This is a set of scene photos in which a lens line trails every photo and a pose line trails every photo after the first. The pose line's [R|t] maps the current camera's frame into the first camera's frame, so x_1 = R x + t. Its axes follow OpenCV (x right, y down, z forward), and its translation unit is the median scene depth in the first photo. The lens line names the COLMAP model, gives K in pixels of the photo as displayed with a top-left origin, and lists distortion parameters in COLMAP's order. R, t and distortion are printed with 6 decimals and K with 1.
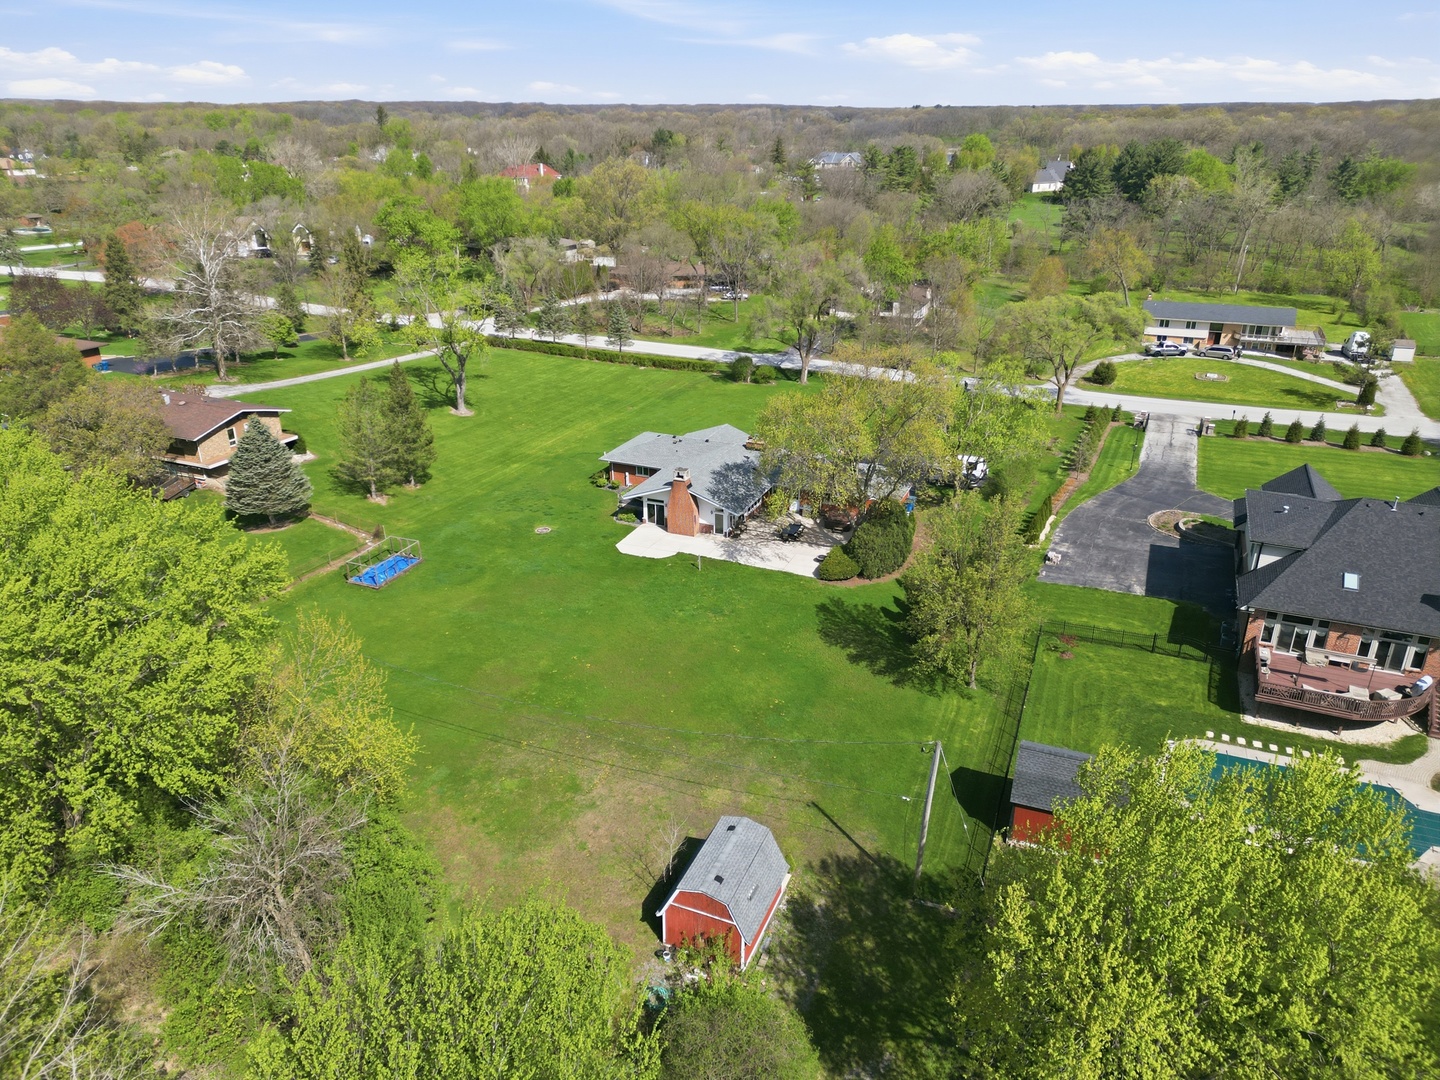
lens RADIAL K [[1000.3, 0, 711.7], [0, 1000.3, 533.6], [0, 0, 1]] dist [0.080252, -0.089818]
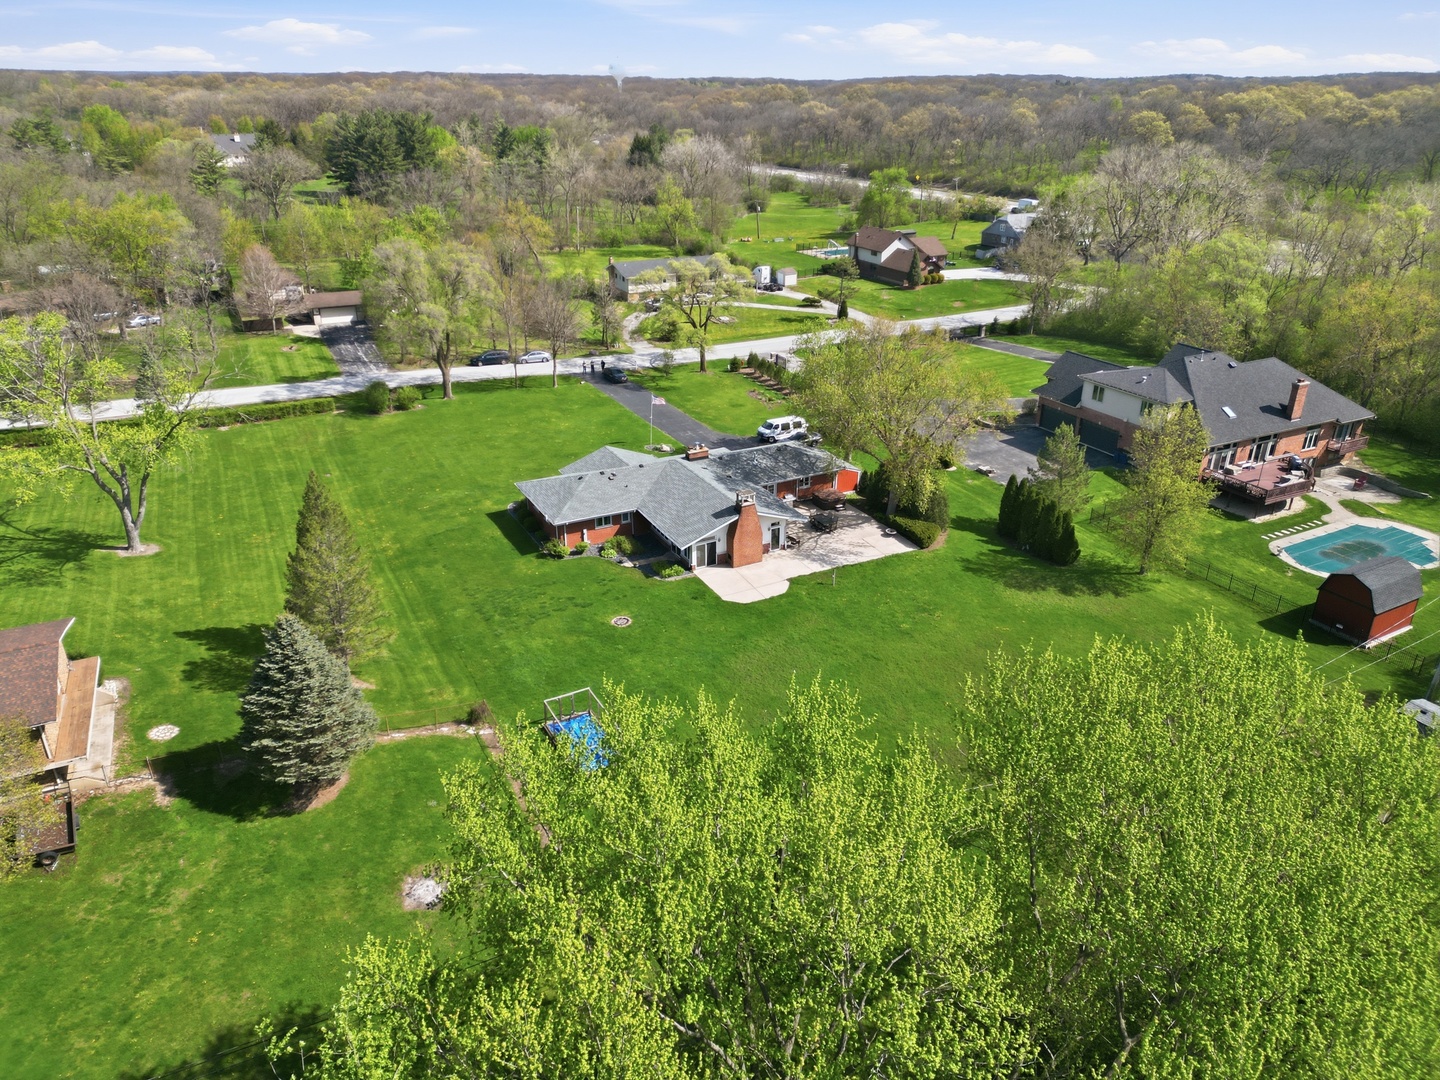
lens RADIAL K [[1000.3, 0, 711.7], [0, 1000.3, 533.6], [0, 0, 1]] dist [0.080252, -0.089818]
pose [[0.624548, -0.314160, 0.715013, -0.677655], [0.297693, 0.942169, 0.153939, -0.171746], [-0.722024, 0.116711, 0.681953, 0.421351]]
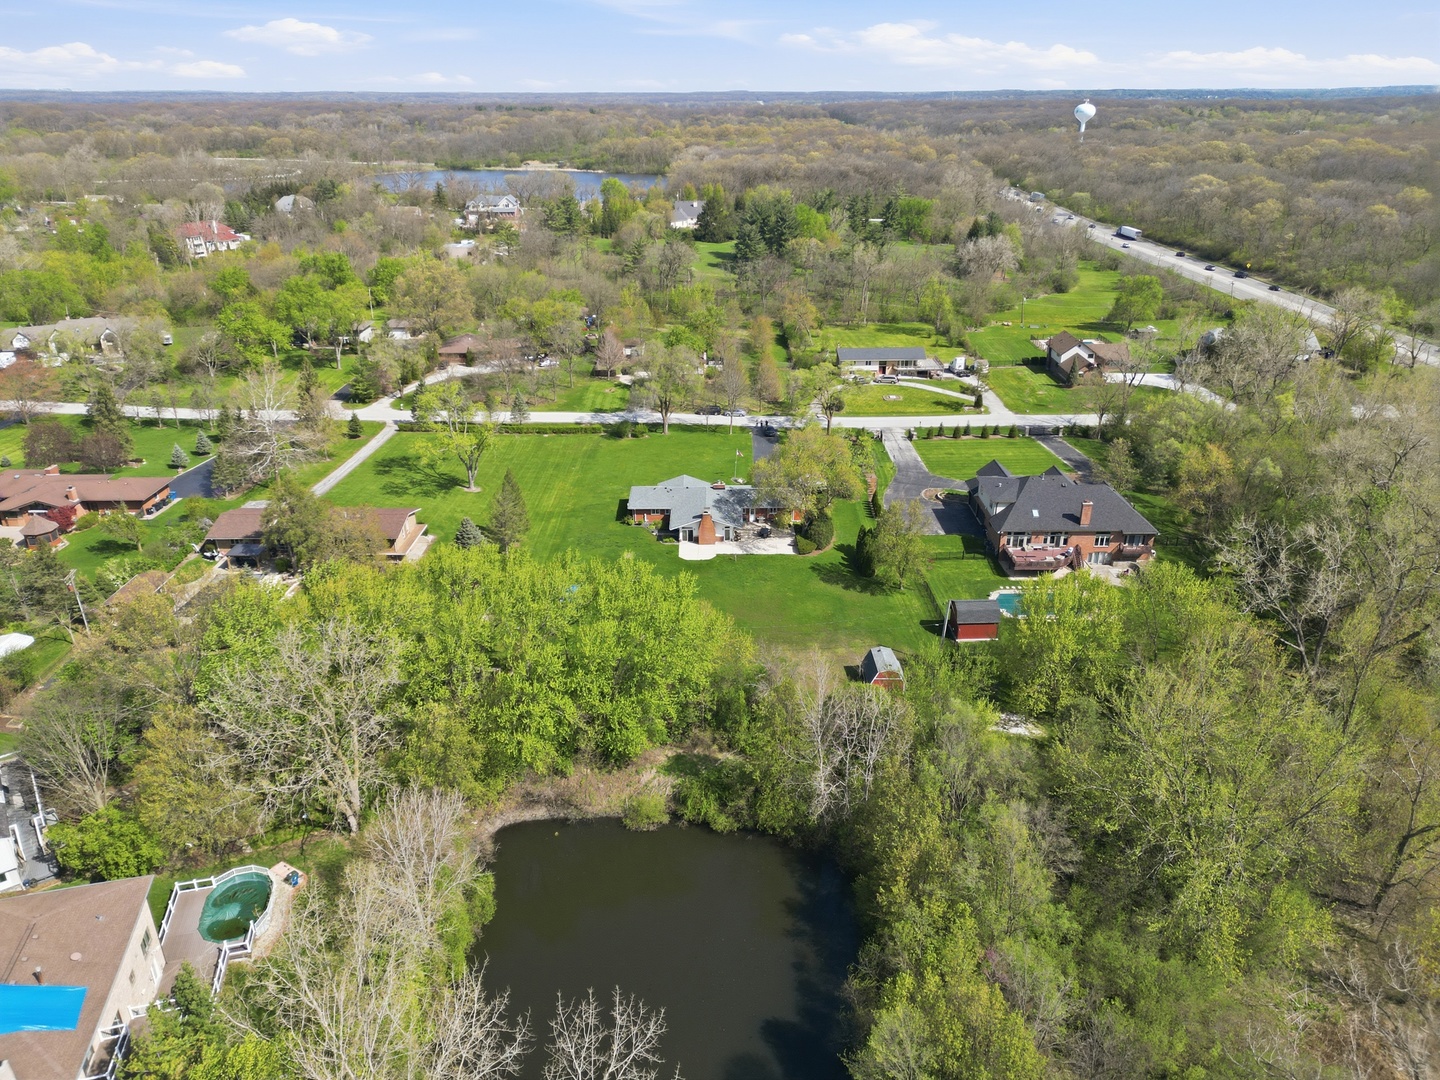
lens RADIAL K [[1000.3, 0, 711.7], [0, 1000.3, 533.6], [0, 0, 1]] dist [0.080252, -0.089818]
pose [[0.913382, -0.166342, 0.371570, -0.678618], [0.160783, 0.985911, 0.046134, -0.098708], [-0.374009, 0.017604, 0.927258, -0.639337]]
